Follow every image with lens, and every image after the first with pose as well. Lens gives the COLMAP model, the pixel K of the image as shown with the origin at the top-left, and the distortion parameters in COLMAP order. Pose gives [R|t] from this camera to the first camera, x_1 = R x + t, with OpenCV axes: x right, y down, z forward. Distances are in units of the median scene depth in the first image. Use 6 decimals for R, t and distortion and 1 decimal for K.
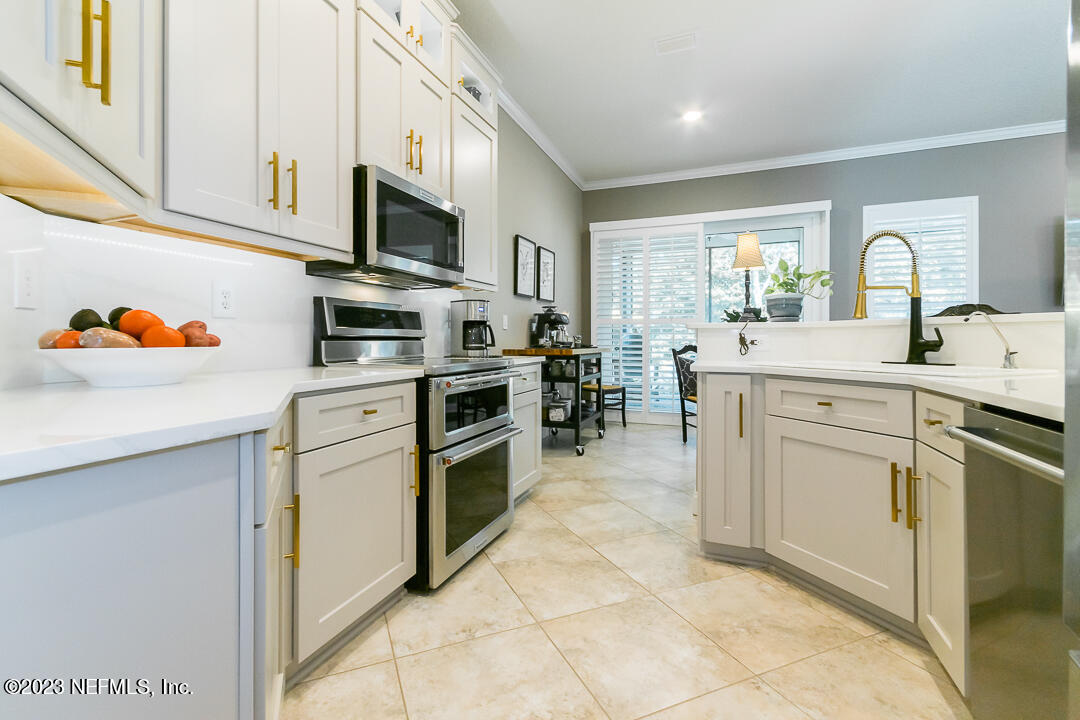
lens RADIAL K [[487.7, 0, 518.4], [0, 487.7, 335.8], [0, 0, 1]] dist [0.004217, 0.000135]
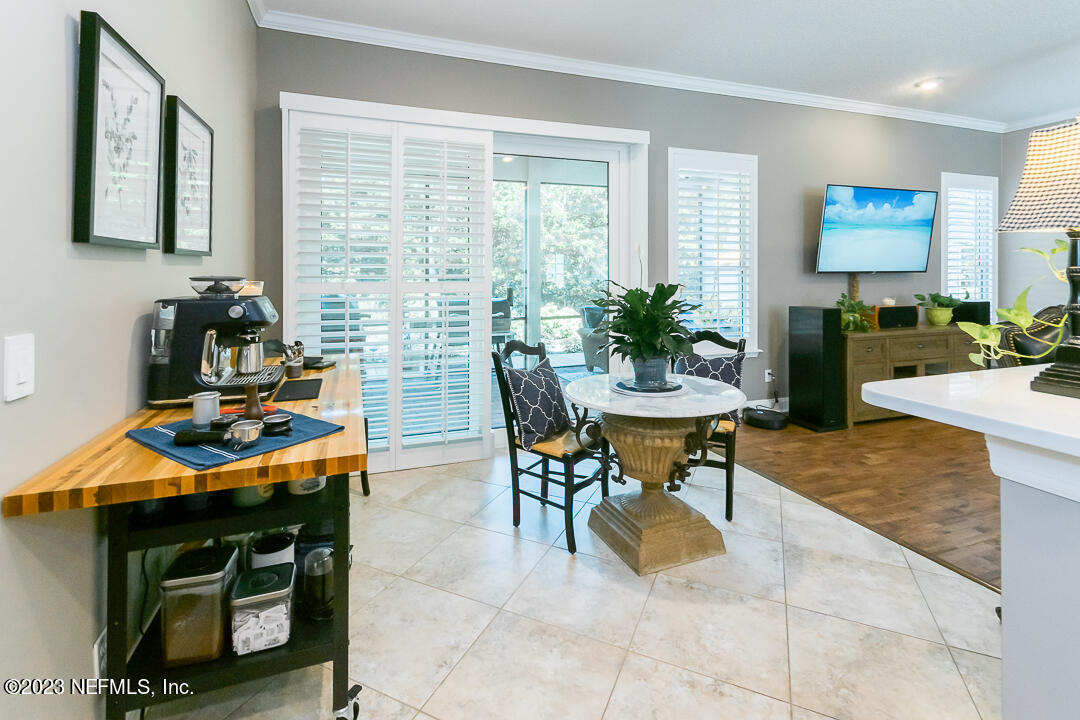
lens RADIAL K [[487.7, 0, 551.2], [0, 487.7, 267.8], [0, 0, 1]] dist [0.004217, 0.000135]
pose [[0.707248, 0.000594, 0.706965, -0.021430], [-0.004433, 0.999984, 0.003595, -0.115455], [-0.706951, -0.005677, 0.707239, 0.993610]]
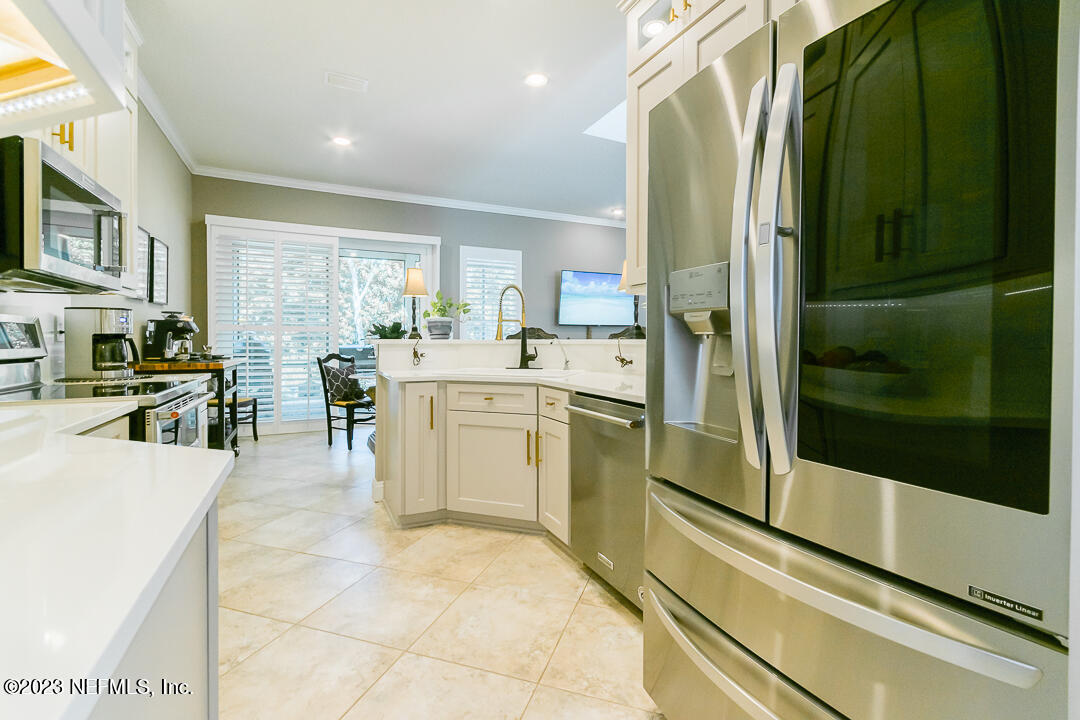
lens RADIAL K [[487.7, 0, 545.2], [0, 487.7, 342.8], [0, 0, 1]] dist [0.004217, 0.000135]
pose [[0.654177, -0.004352, 0.756329, -0.259301], [-0.006227, 0.999919, 0.011141, -0.033300], [-0.756316, -0.011998, 0.654097, -0.076292]]
